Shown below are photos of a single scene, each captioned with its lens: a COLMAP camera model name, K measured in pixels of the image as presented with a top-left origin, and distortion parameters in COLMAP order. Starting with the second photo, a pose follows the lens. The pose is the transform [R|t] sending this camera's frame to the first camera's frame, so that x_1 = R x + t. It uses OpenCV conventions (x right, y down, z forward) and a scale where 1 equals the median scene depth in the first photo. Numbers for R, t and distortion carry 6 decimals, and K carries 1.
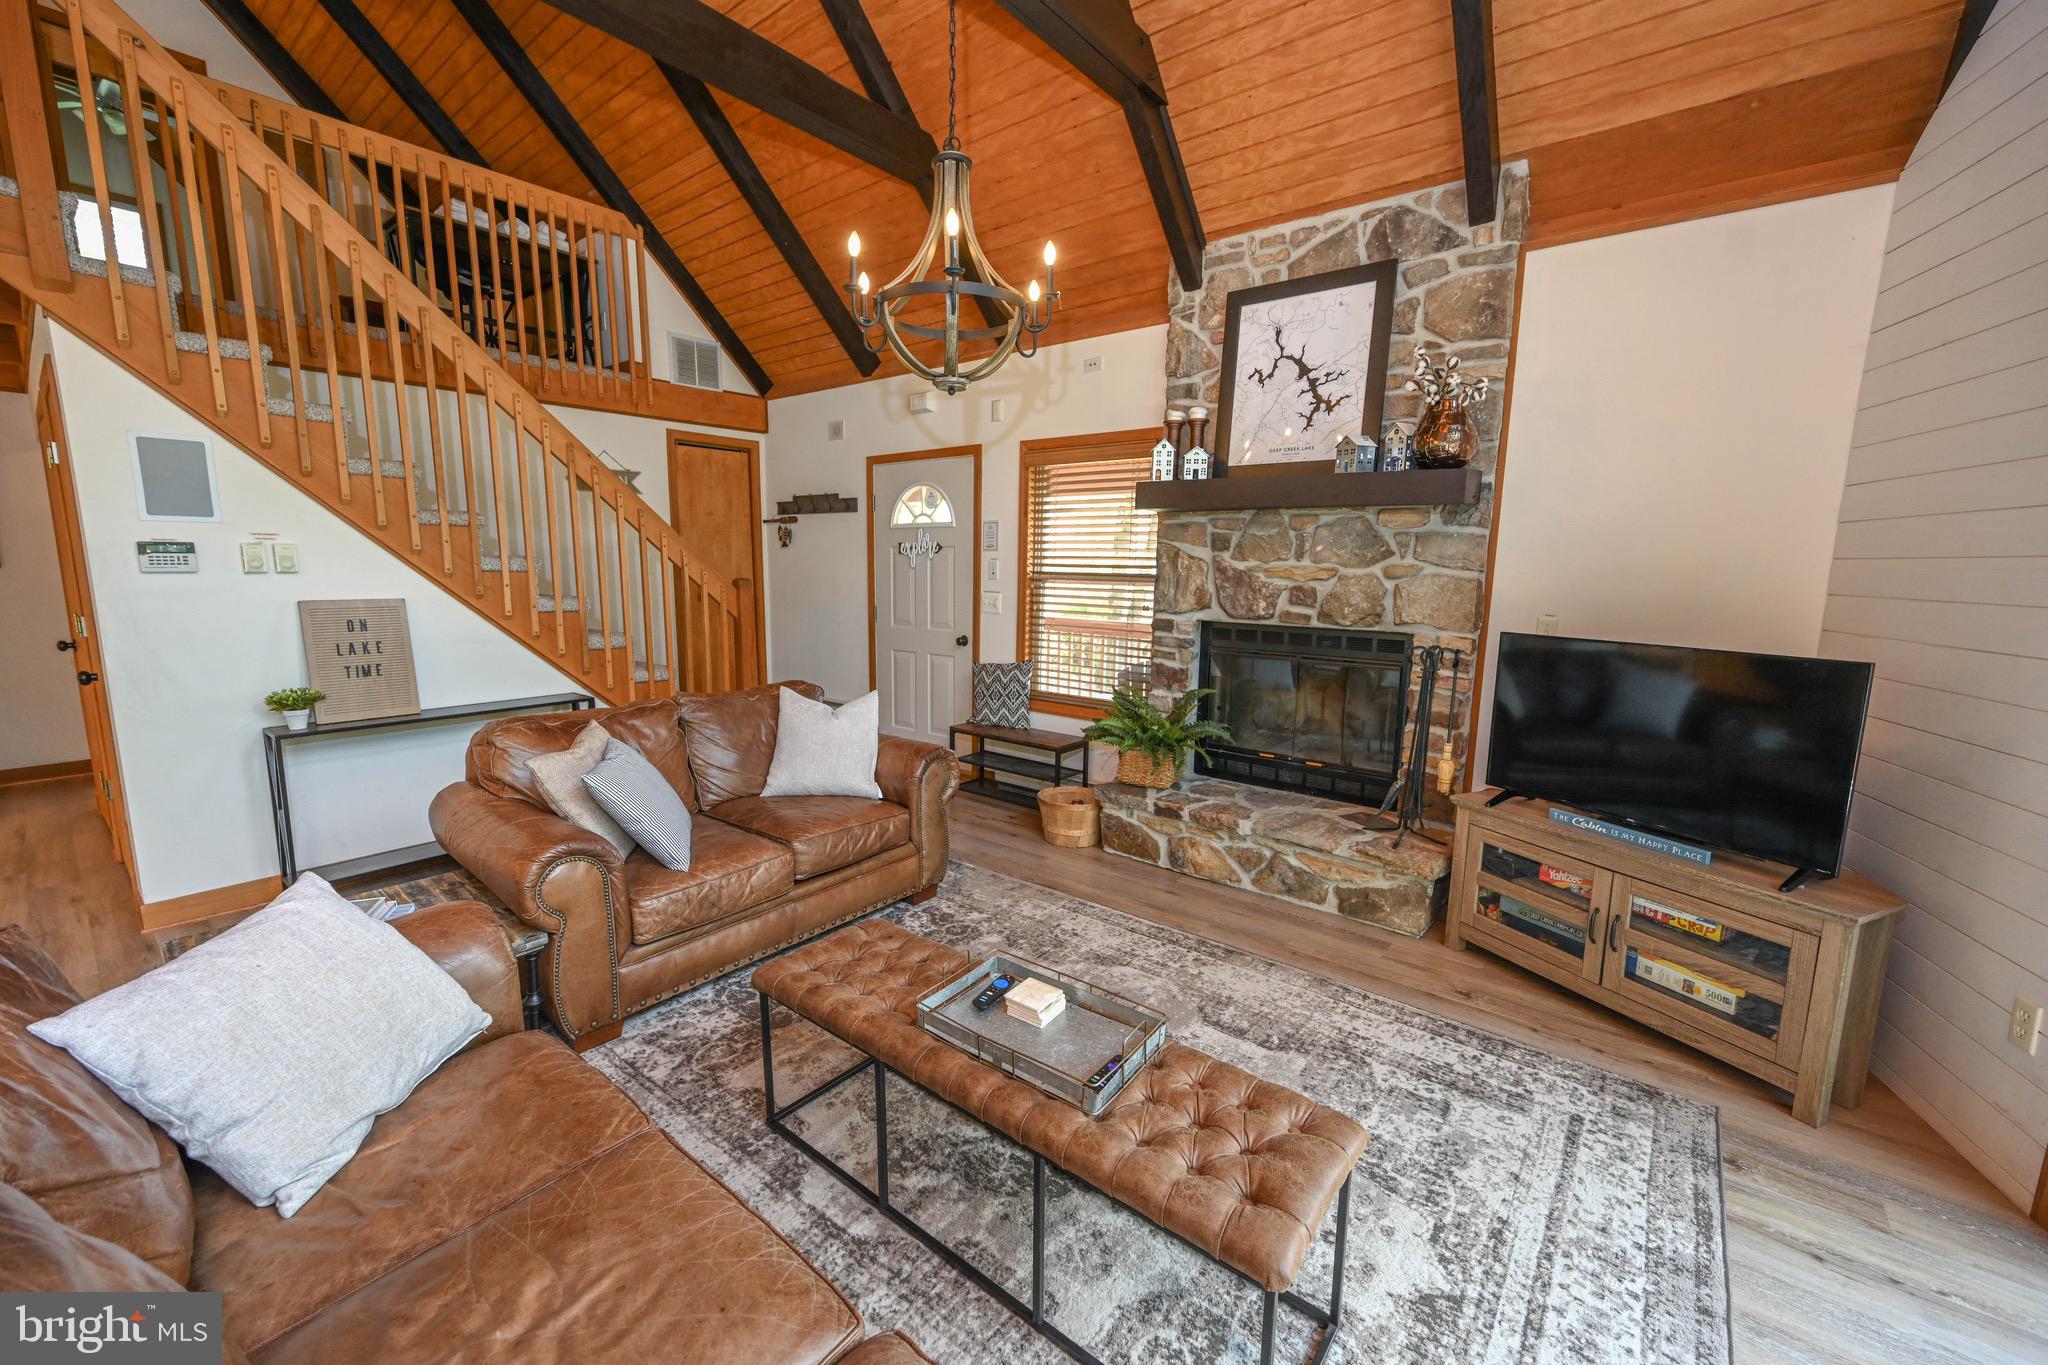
lens RADIAL K [[808.2, 0, 1024.0], [0, 808.2, 682.5], [0, 0, 1]] dist [0.001615, -0.000380]
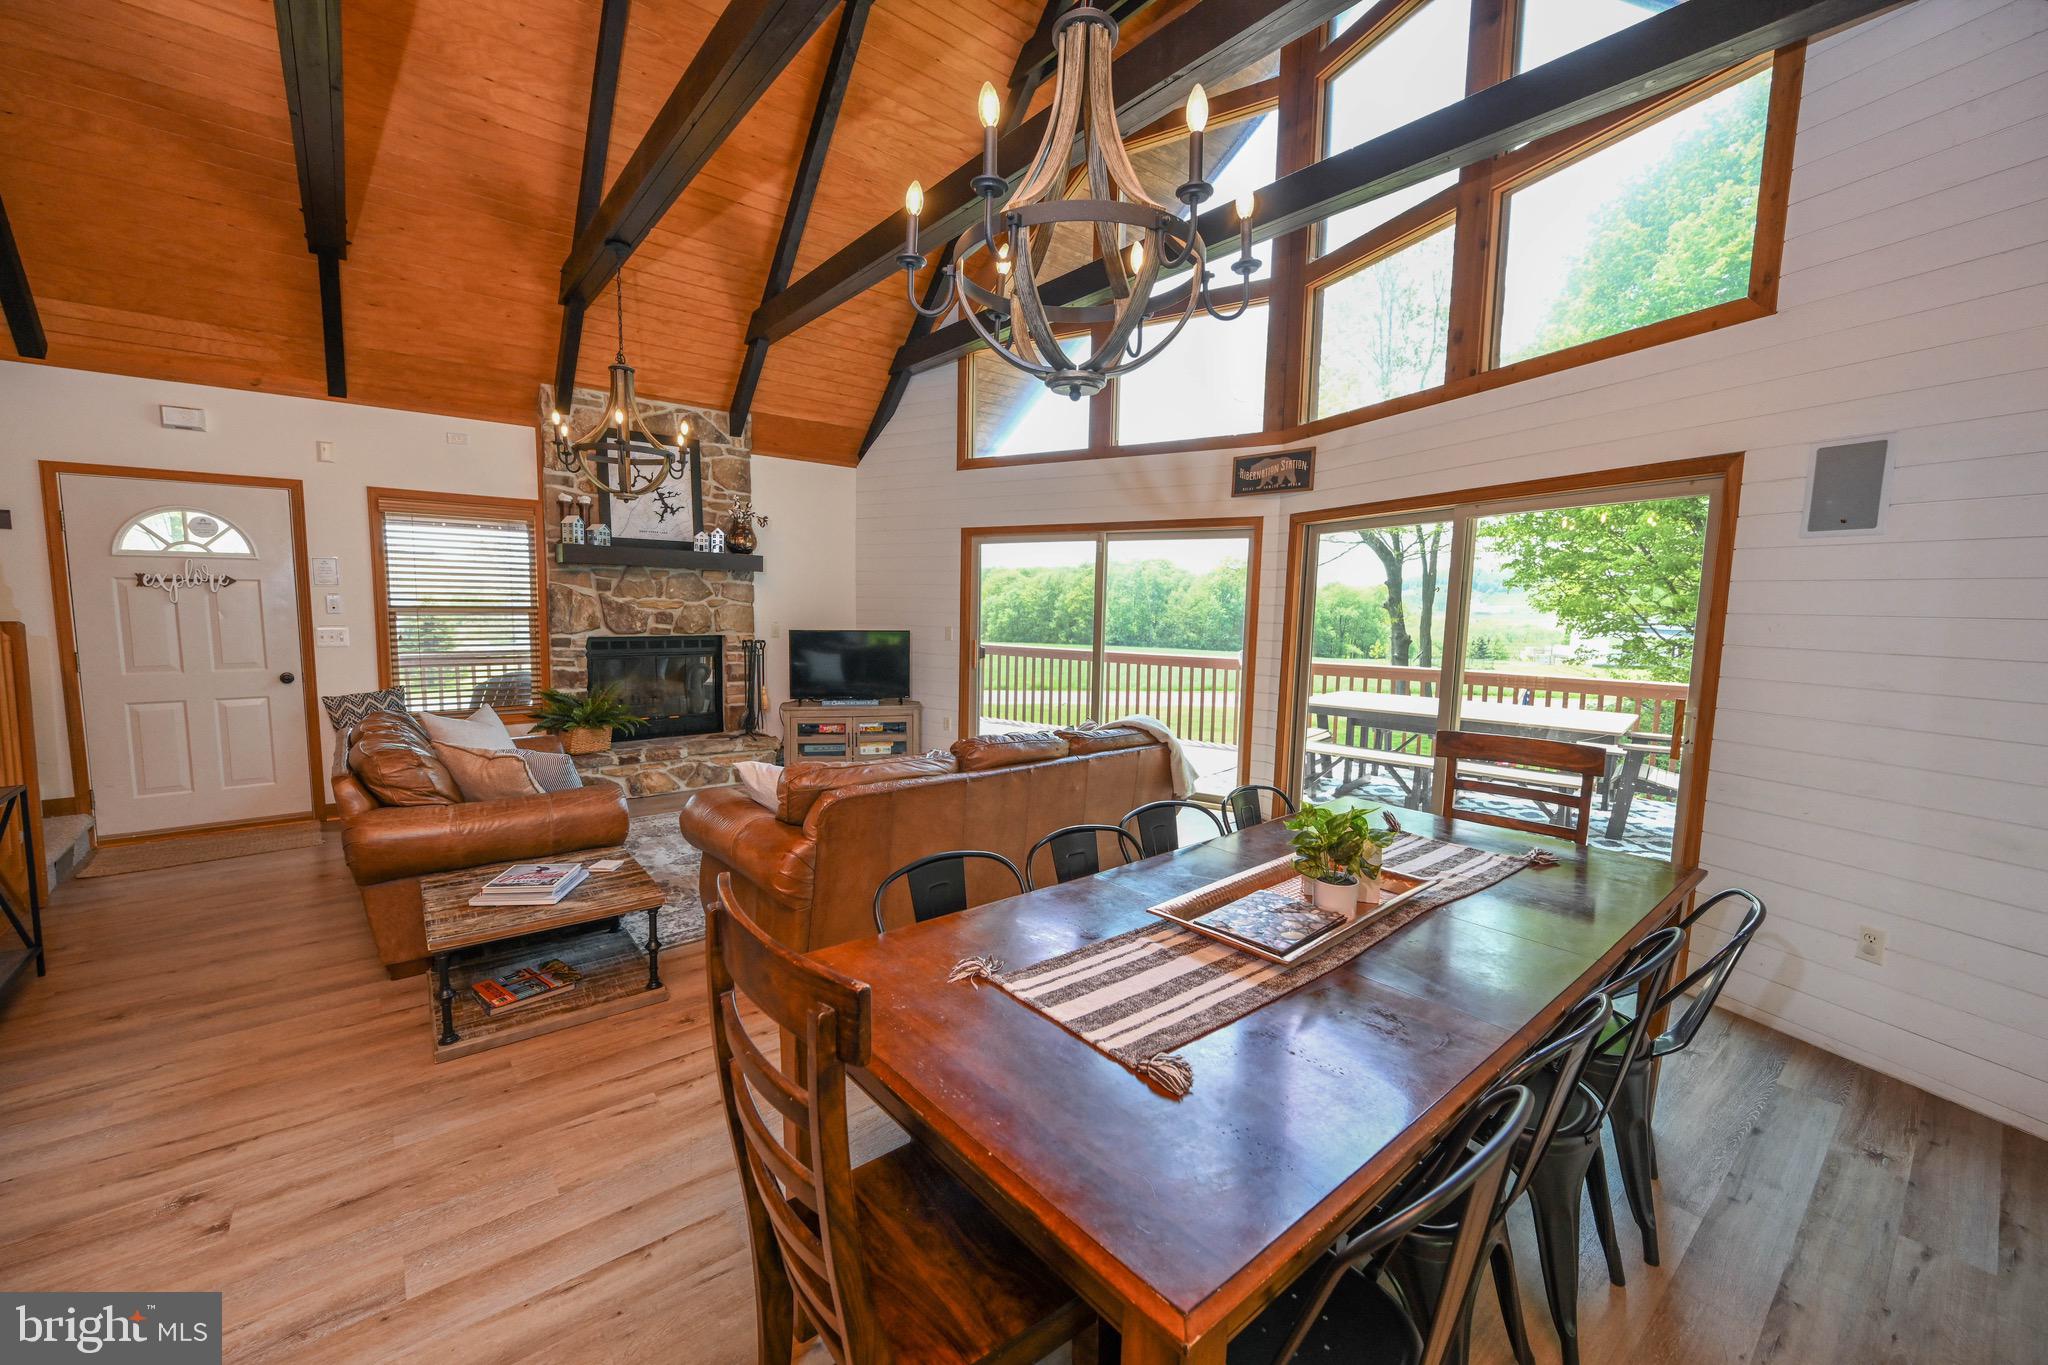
lens RADIAL K [[808.2, 0, 1024.0], [0, 808.2, 682.5], [0, 0, 1]] dist [0.001615, -0.000380]
pose [[0.198463, -0.108917, 0.974038, -1.187818], [0.131796, 0.987746, 0.083596, -0.015963], [-0.971207, 0.111783, 0.210386, -0.074993]]
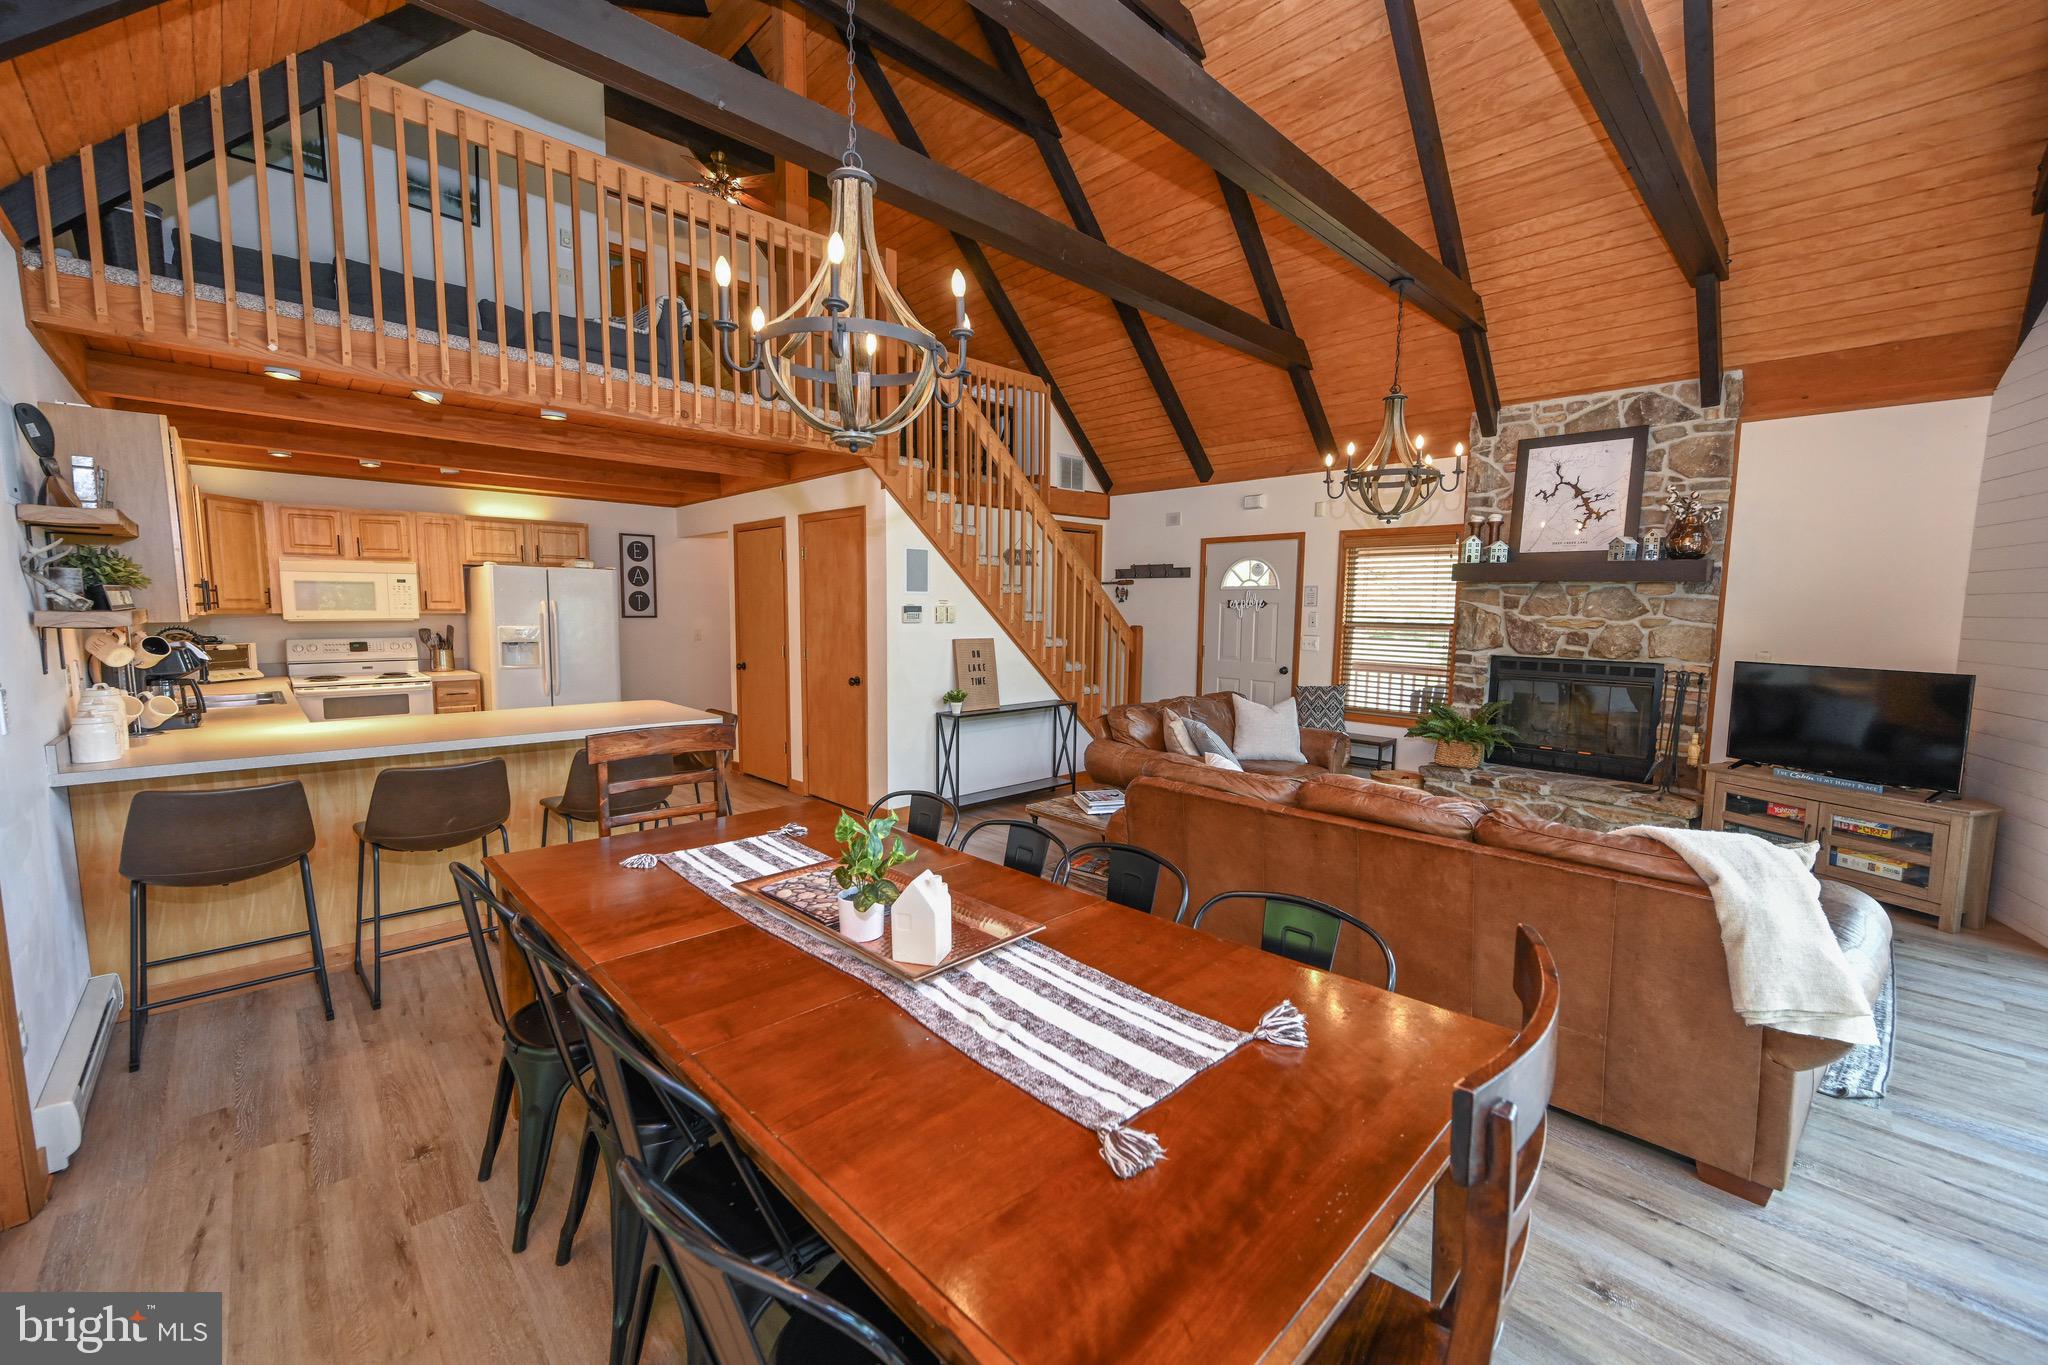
lens RADIAL K [[817.6, 0, 1016.2], [0, 817.6, 682.0], [0, 0, 1]] dist [-0.000349, 0.000215]
pose [[0.991709, 0.010907, -0.128039, -0.497646], [-0.018043, 0.998339, -0.054707, 0.075381], [0.127230, 0.056563, 0.990259, -0.635224]]
